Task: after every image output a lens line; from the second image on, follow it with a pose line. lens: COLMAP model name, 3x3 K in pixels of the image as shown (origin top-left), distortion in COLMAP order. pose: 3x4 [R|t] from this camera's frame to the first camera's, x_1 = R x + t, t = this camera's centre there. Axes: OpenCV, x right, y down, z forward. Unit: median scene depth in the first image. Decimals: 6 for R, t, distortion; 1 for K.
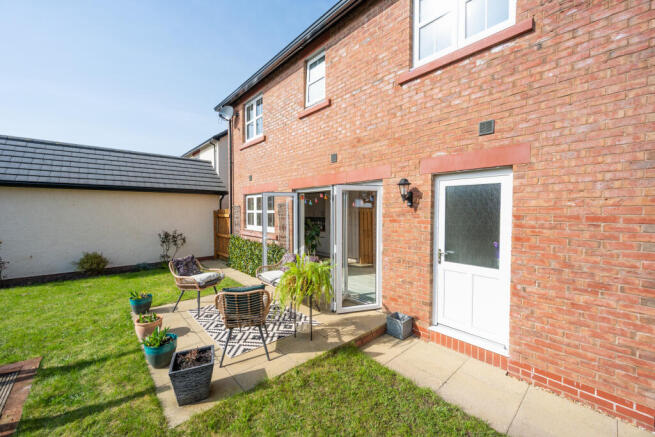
lens RADIAL K [[258.1, 0, 326.5], [0, 258.1, 220.6], [0, 0, 1]] dist [0.001988, -0.000240]
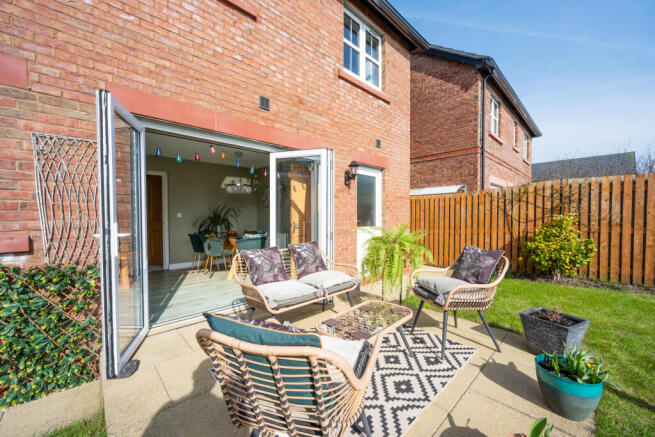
lens RADIAL K [[258.1, 0, 322.4], [0, 258.1, 219.0], [0, 0, 1]] dist [0.001988, -0.000240]
pose [[-0.018264, -0.019924, 0.999635, -0.899226], [0.031205, 0.999303, 0.020488, 0.078130], [-0.999346, 0.031567, -0.017630, 1.160513]]
